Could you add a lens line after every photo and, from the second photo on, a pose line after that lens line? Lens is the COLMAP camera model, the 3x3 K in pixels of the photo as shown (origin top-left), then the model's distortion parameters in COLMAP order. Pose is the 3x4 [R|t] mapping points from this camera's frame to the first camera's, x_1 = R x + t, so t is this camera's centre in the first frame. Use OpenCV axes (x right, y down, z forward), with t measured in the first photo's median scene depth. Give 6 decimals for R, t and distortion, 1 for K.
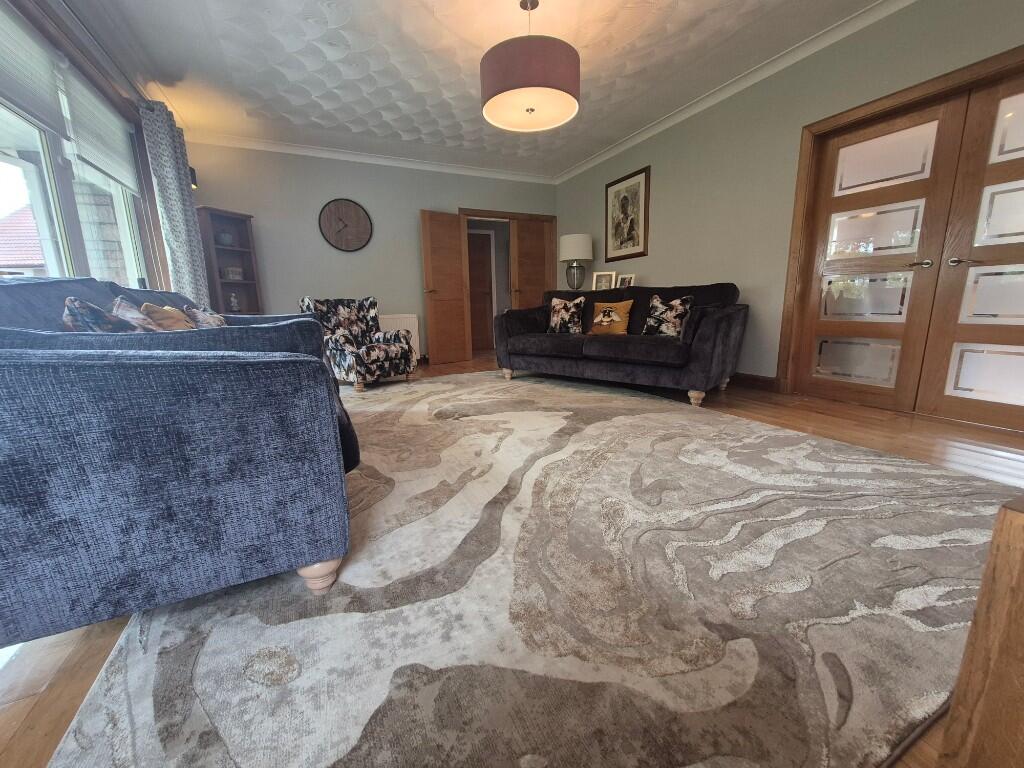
lens RADIAL K [[396.7, 0, 512.0], [0, 396.7, 384.0], [0, 0, 1]] dist [0.001064, 0.000211]
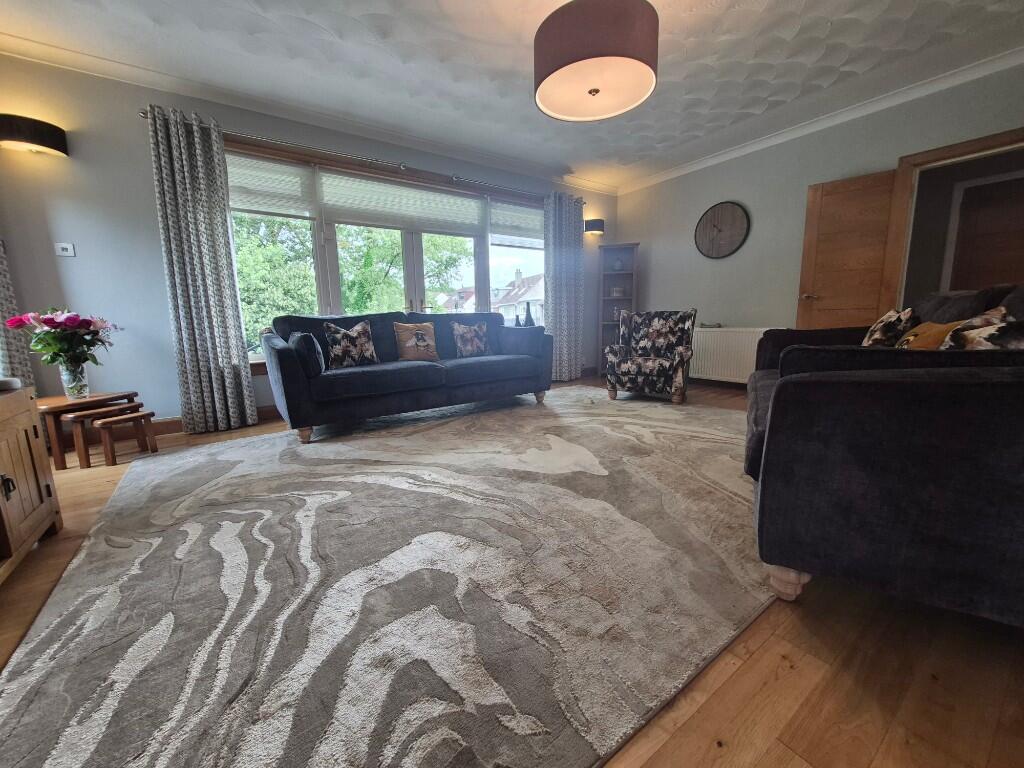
lens RADIAL K [[405.1, 0, 512.0], [0, 405.1, 384.0], [0, 0, 1]] dist [0.009061, -0.000195]
pose [[0.168149, 0.178341, -0.969495, 0.943730], [-0.180215, 0.972485, 0.147635, -0.197945], [0.969148, 0.149892, 0.195662, 0.760706]]
